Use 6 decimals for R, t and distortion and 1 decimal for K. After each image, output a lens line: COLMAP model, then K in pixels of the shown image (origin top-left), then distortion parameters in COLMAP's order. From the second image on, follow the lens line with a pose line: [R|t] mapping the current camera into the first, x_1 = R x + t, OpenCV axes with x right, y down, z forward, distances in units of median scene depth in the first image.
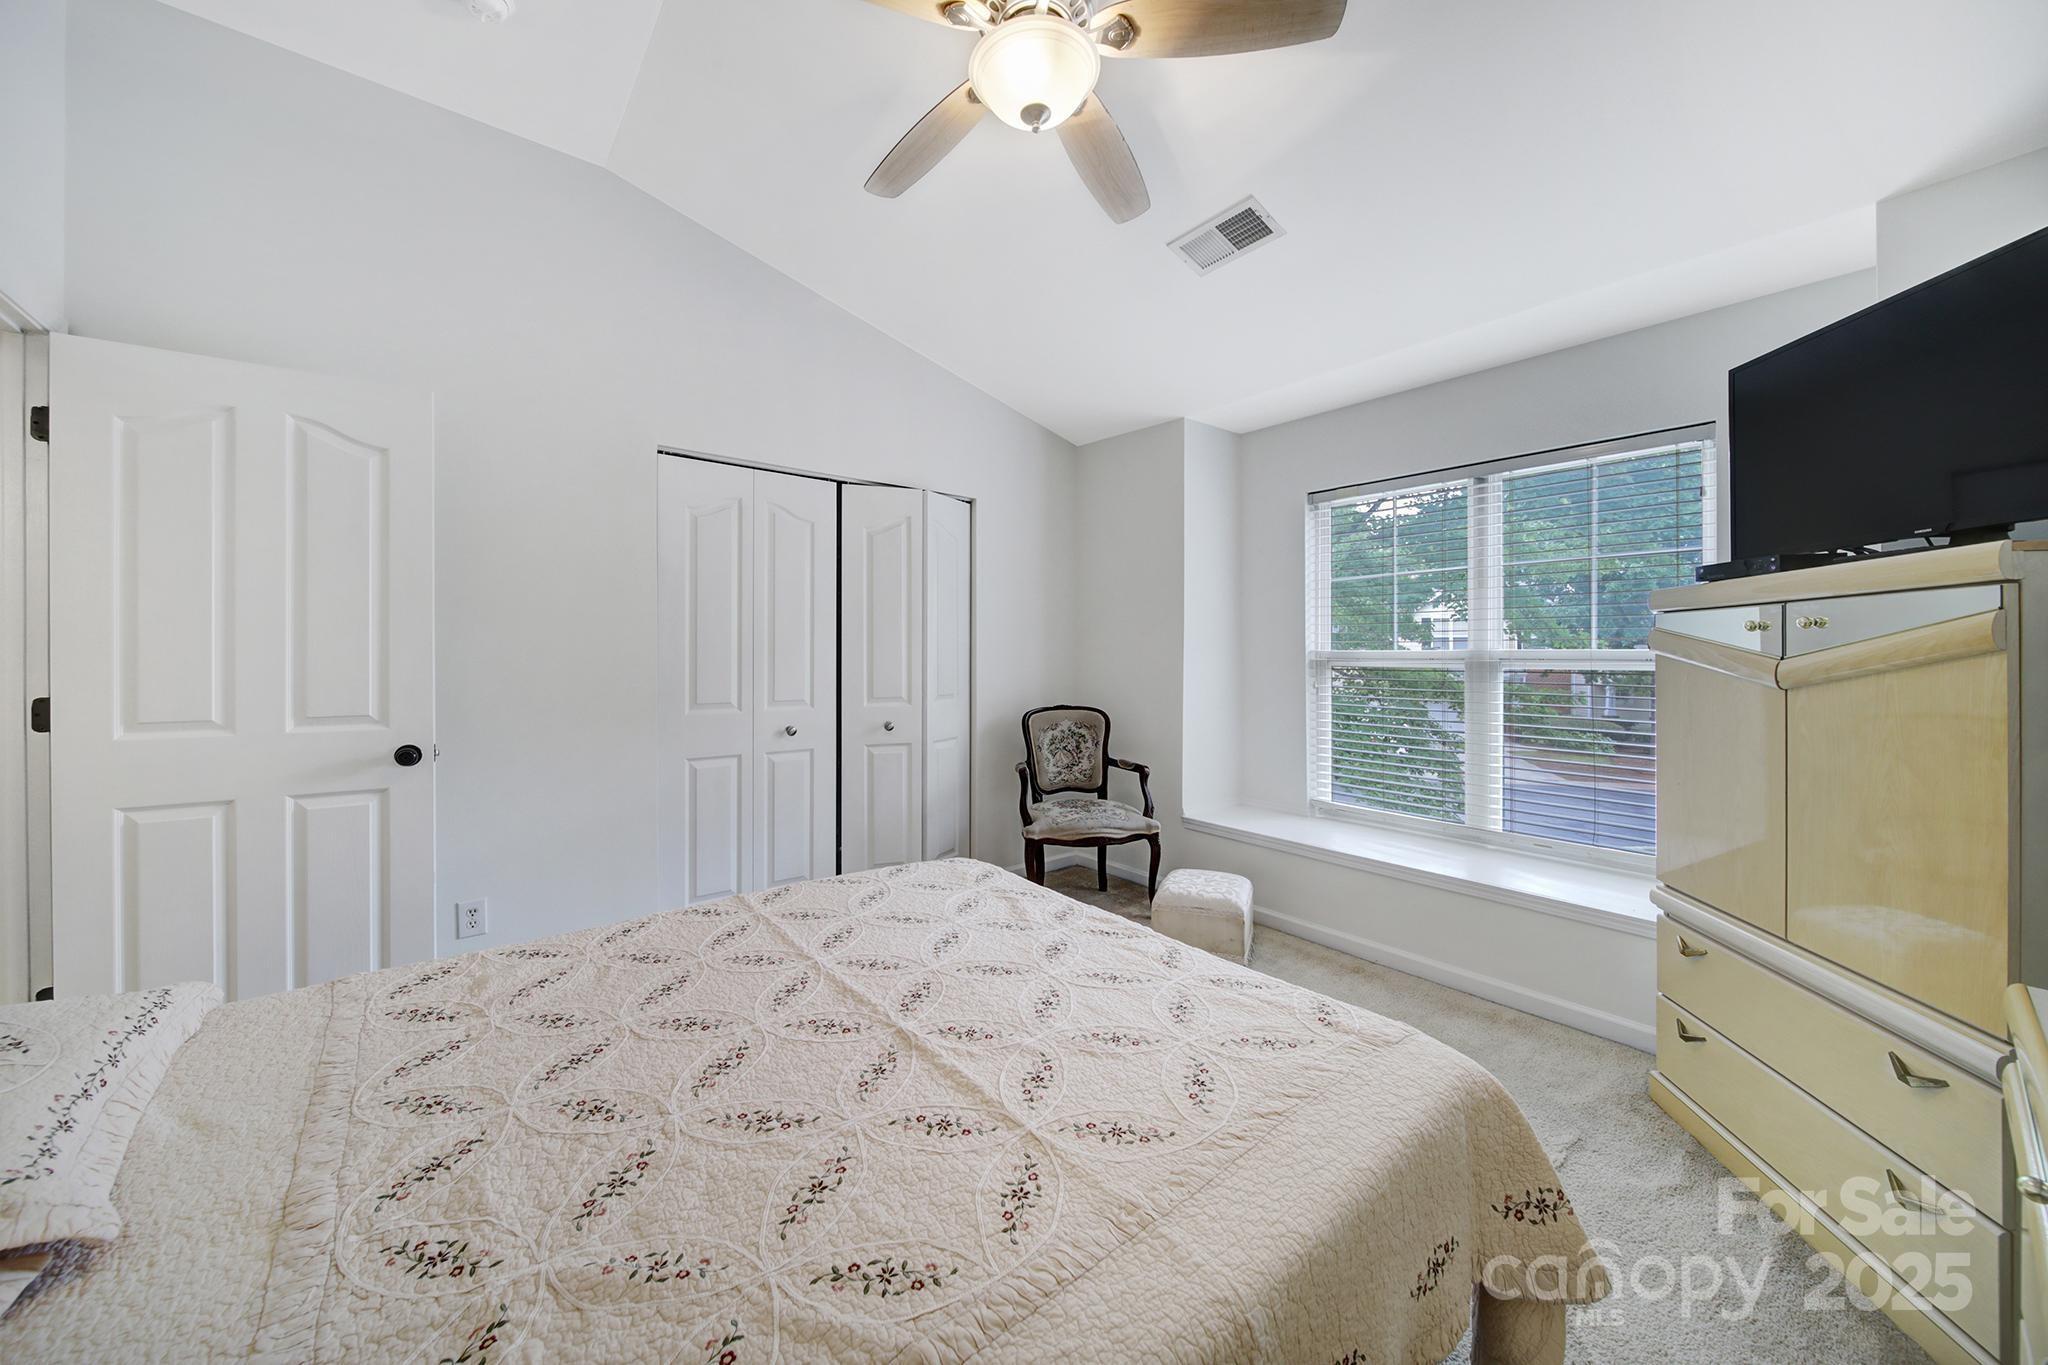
lens RADIAL K [[723.9, 0, 1023.6], [0, 723.9, 658.9], [0, 0, 1]] dist [-0.003518, -0.000393]
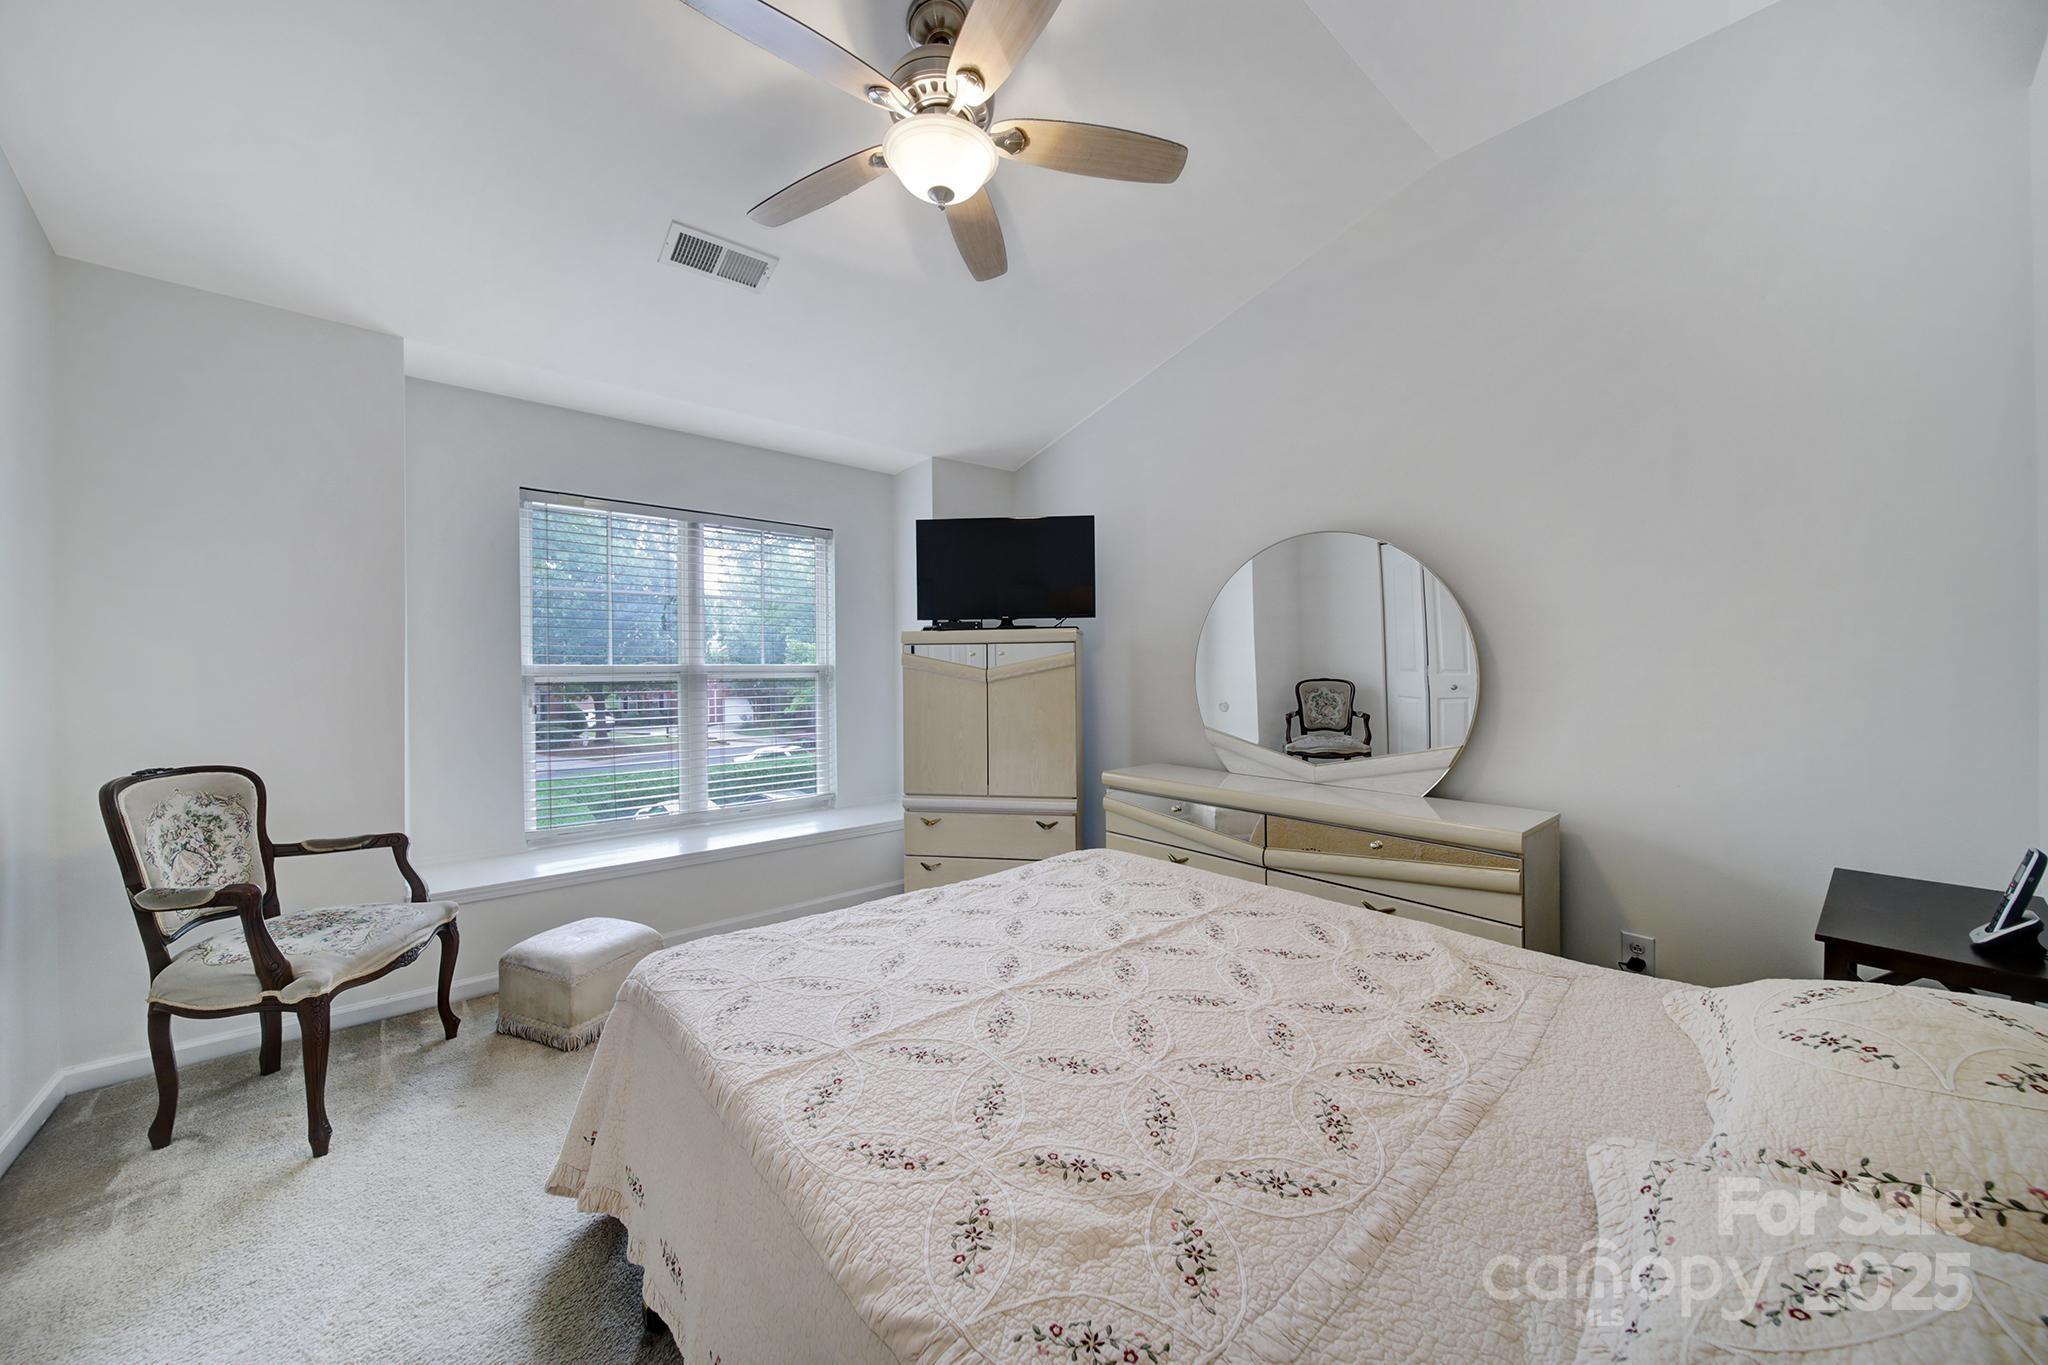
lens RADIAL K [[723.9, 0, 1023.6], [0, 723.9, 658.9], [0, 0, 1]] dist [-0.003518, -0.000393]
pose [[-0.030939, 0.010072, 0.999471, -0.601877], [0.010870, 0.999893, -0.009740, -0.004198], [-0.999462, 0.010563, -0.031046, 0.484608]]
